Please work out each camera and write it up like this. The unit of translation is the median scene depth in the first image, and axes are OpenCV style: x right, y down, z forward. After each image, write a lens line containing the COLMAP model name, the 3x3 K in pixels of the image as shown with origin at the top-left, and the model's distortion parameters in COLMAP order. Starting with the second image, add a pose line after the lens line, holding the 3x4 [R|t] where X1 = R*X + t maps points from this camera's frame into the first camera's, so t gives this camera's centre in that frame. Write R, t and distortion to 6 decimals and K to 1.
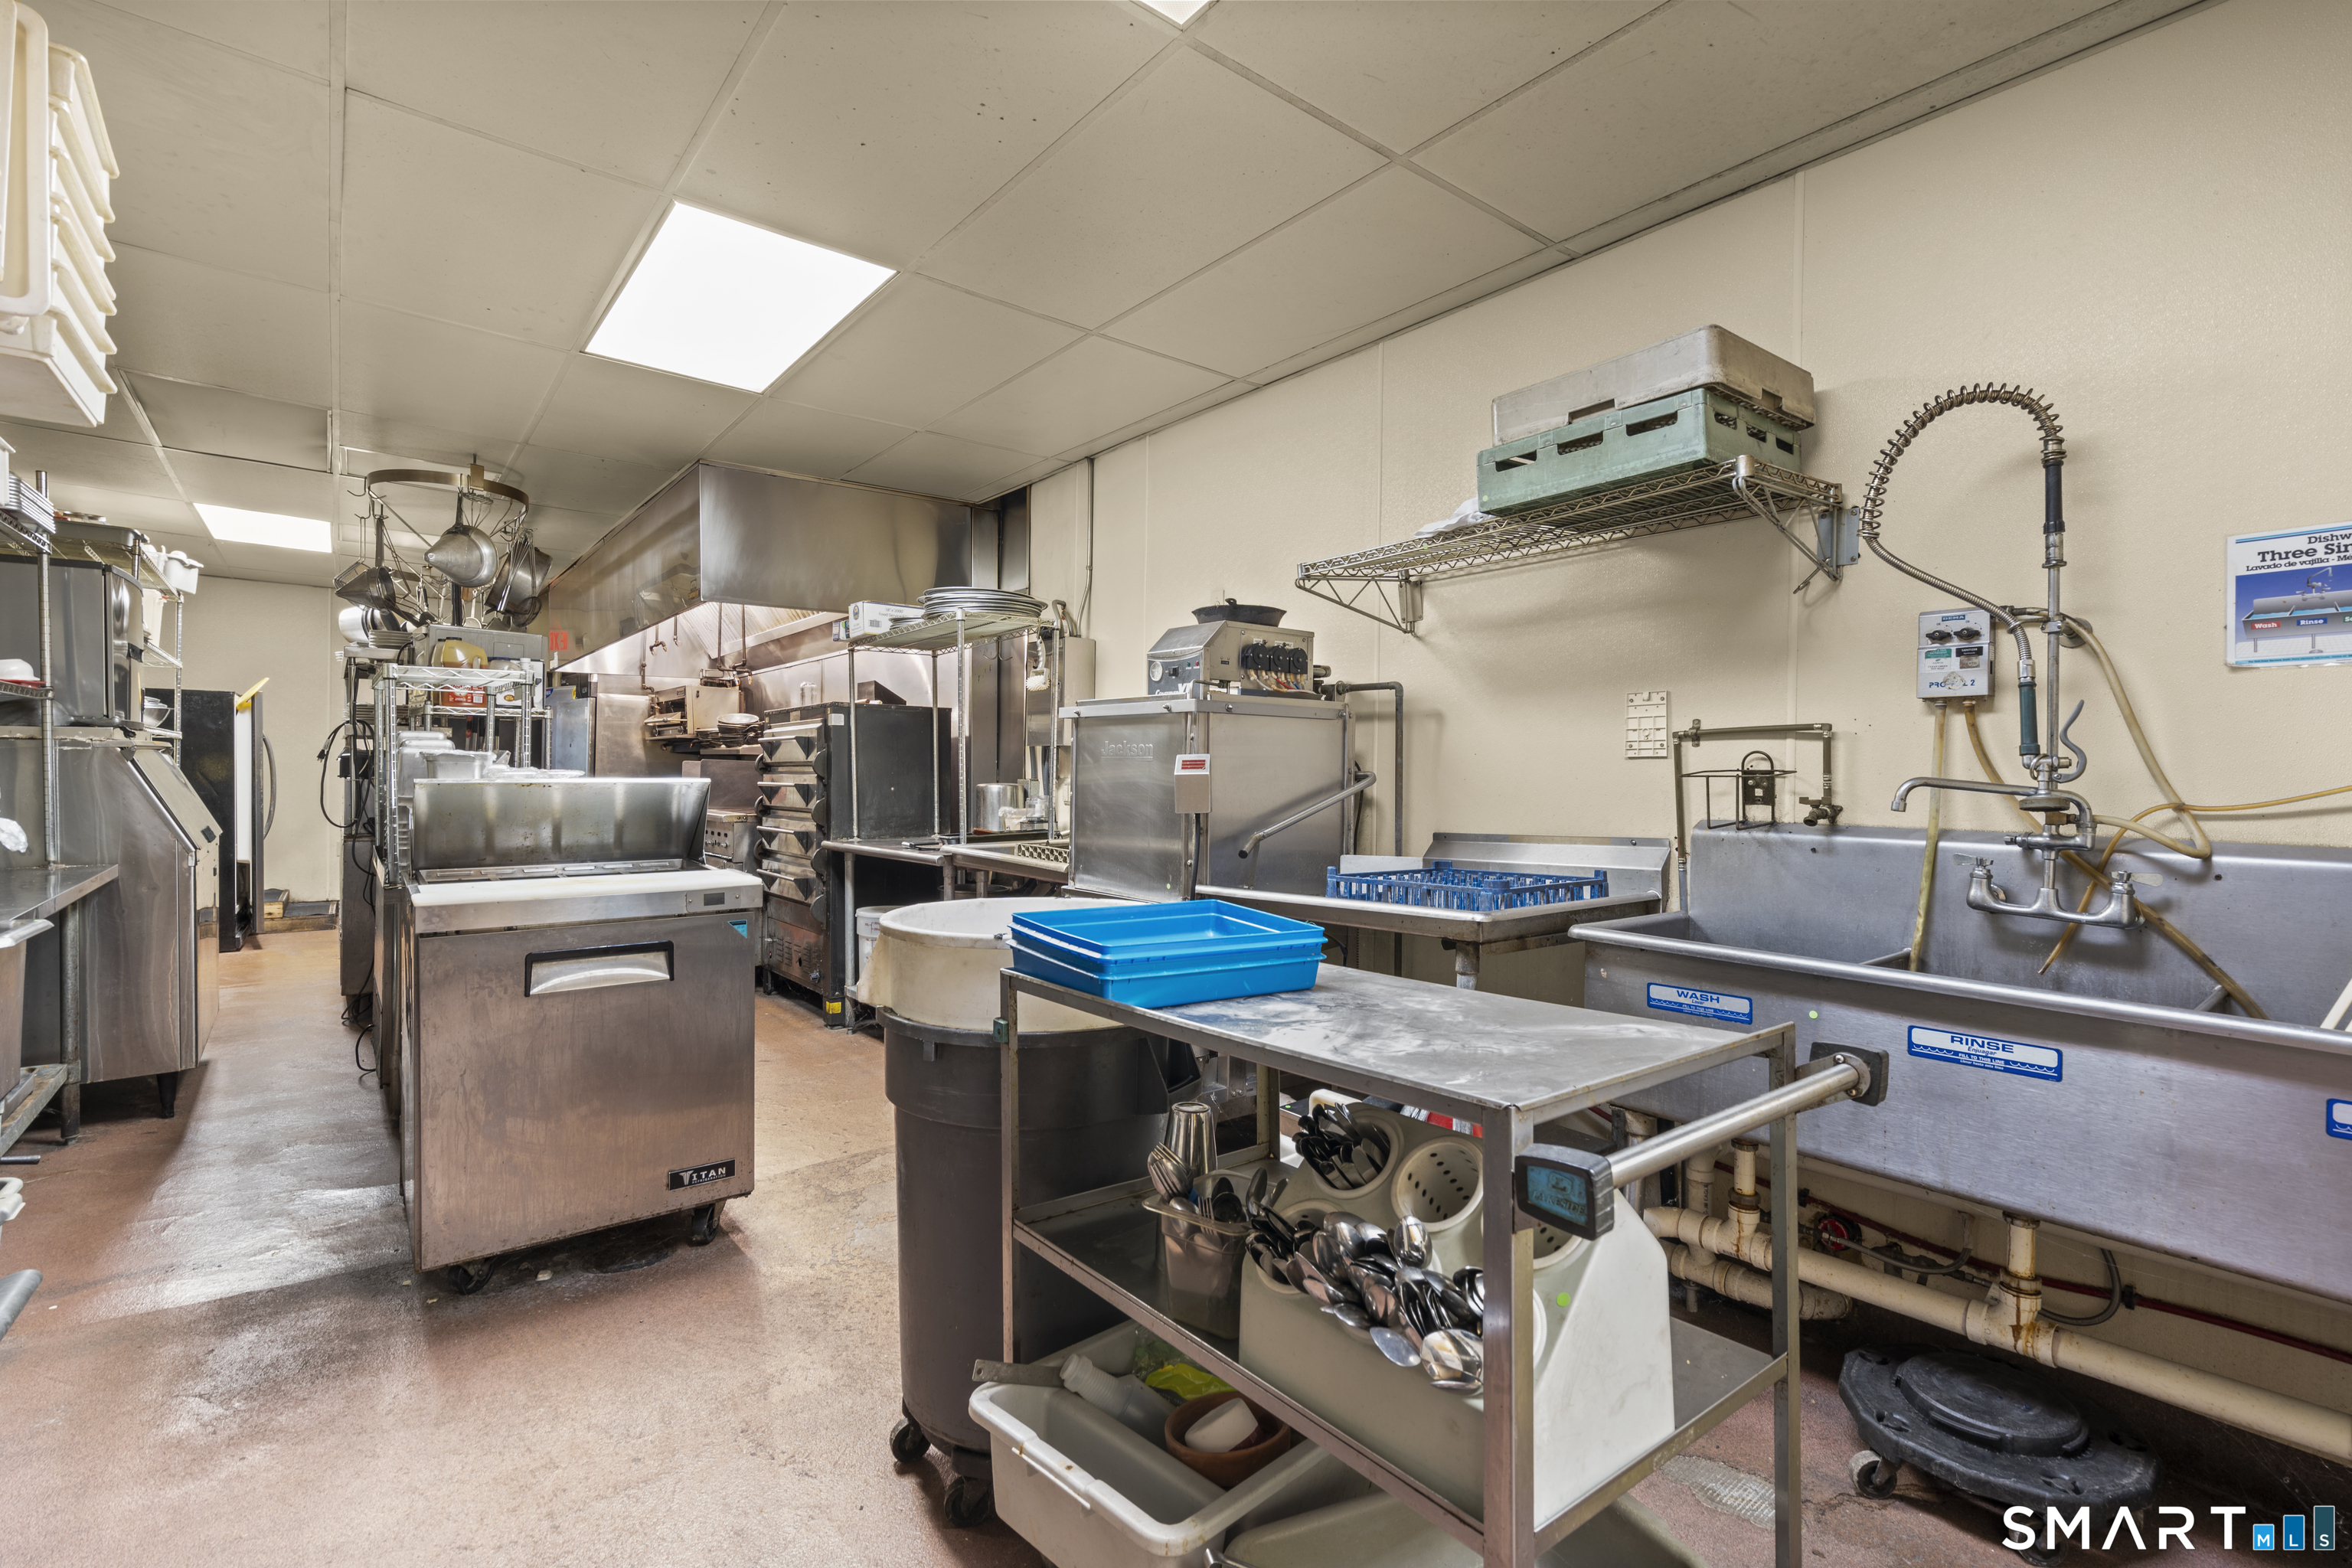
lens RADIAL K [[1067.2, 0, 1187.7], [0, 1067.2, 783.5], [0, 0, 1]] dist [-0.004231, 0.002799]
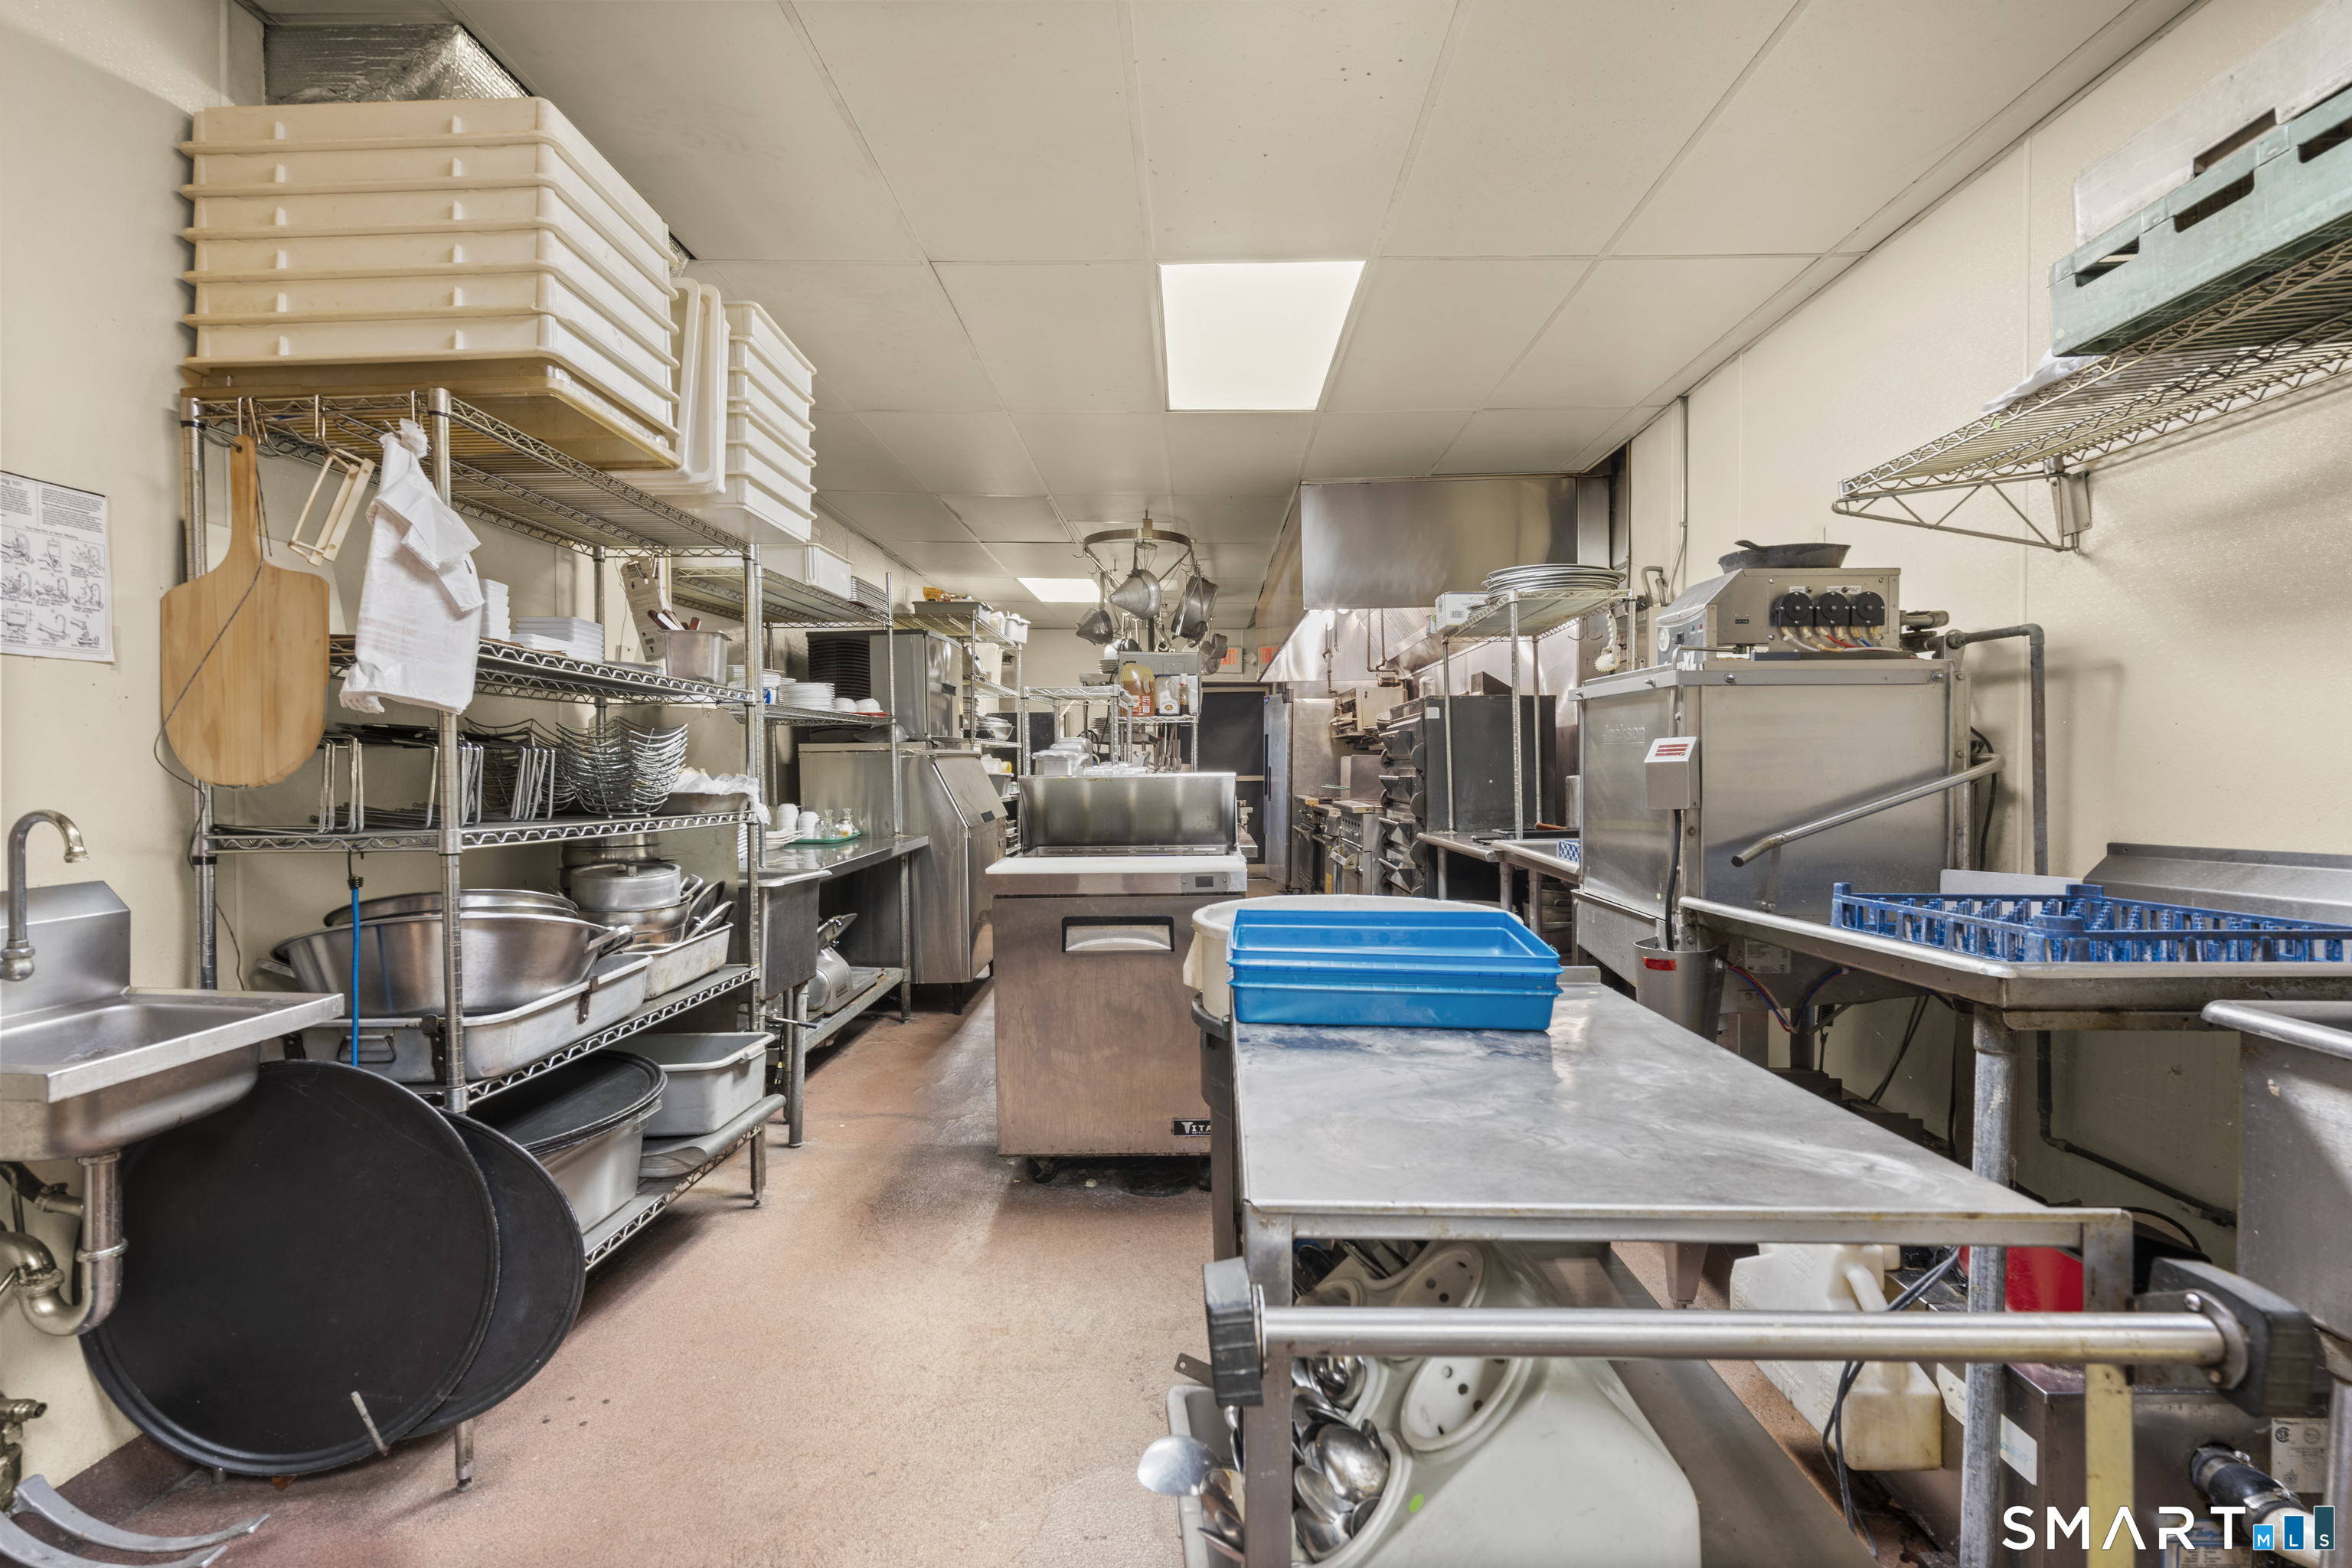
lens RADIAL K [[1067.2, 0, 1185.0], [0, 1067.2, 783.4], [0, 0, 1]] dist [-0.004231, 0.002799]
pose [[0.769056, -0.003401, -0.639172, 0.212096], [0.007738, 0.999962, 0.003990, 0.001426], [0.639135, -0.008014, 0.769053, 0.112720]]
